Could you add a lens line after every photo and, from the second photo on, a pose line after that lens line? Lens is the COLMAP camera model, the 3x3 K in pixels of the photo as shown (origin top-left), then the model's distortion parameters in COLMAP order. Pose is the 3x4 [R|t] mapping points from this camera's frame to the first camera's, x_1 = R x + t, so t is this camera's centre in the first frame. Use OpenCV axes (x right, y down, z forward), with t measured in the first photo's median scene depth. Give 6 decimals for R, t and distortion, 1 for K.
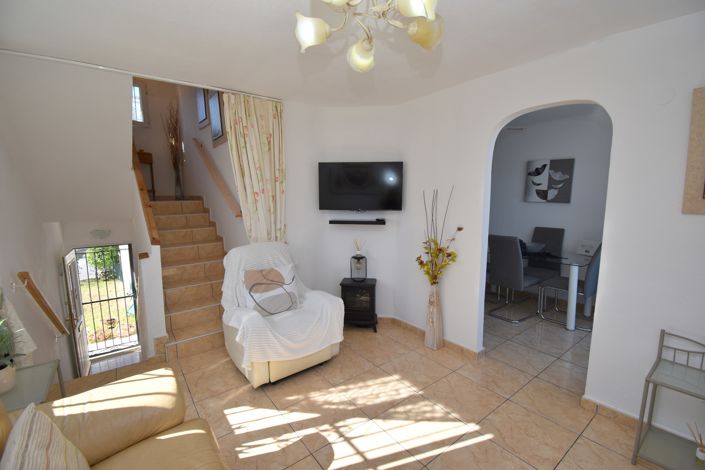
lens RADIAL K [[311.1, 0, 354.0], [0, 311.1, 235.1], [0, 0, 1]] dist [0.026017, -0.025883]
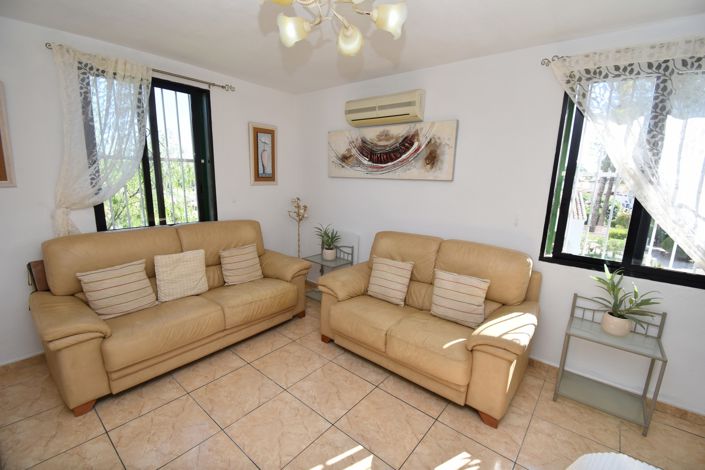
lens RADIAL K [[311.1, 0, 354.0], [0, 311.1, 235.1], [0, 0, 1]] dist [0.026017, -0.025883]
pose [[-0.970111, 0.048488, -0.237769, 0.118802], [-0.033719, 0.943392, 0.329962, -0.156464], [0.240308, 0.328117, -0.913560, 1.308483]]
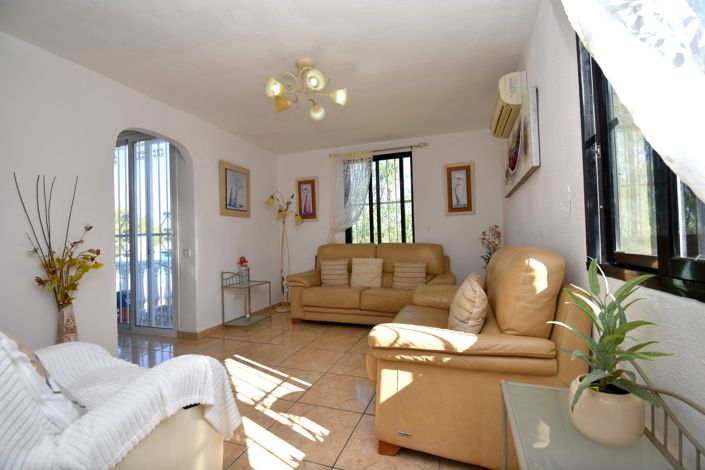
lens RADIAL K [[311.1, 0, 354.0], [0, 311.1, 235.1], [0, 0, 1]] dist [0.026017, -0.025883]
pose [[-0.551203, 0.052998, 0.832686, -1.006744], [0.155830, 0.986960, 0.040336, 0.099139], [-0.819690, 0.151991, -0.552274, 1.142998]]
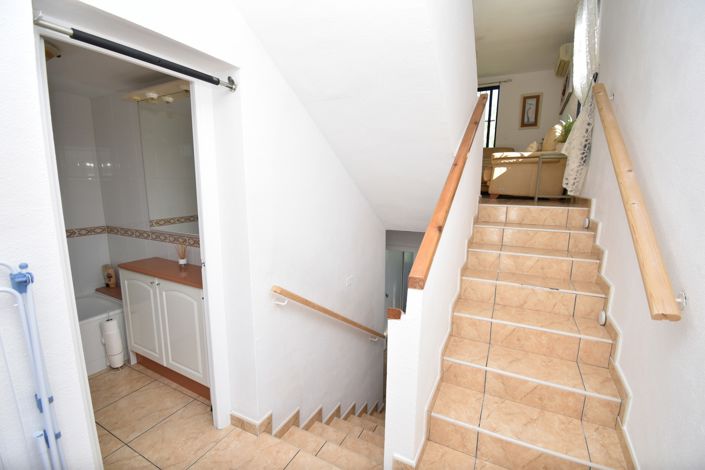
lens RADIAL K [[311.1, 0, 354.0], [0, 311.1, 235.1], [0, 0, 1]] dist [0.026017, -0.025883]
pose [[-0.418000, -0.128567, 0.899304, -1.847909], [0.129938, 0.971295, 0.199255, 0.316524], [-0.899106, 0.200142, -0.389295, 2.325414]]
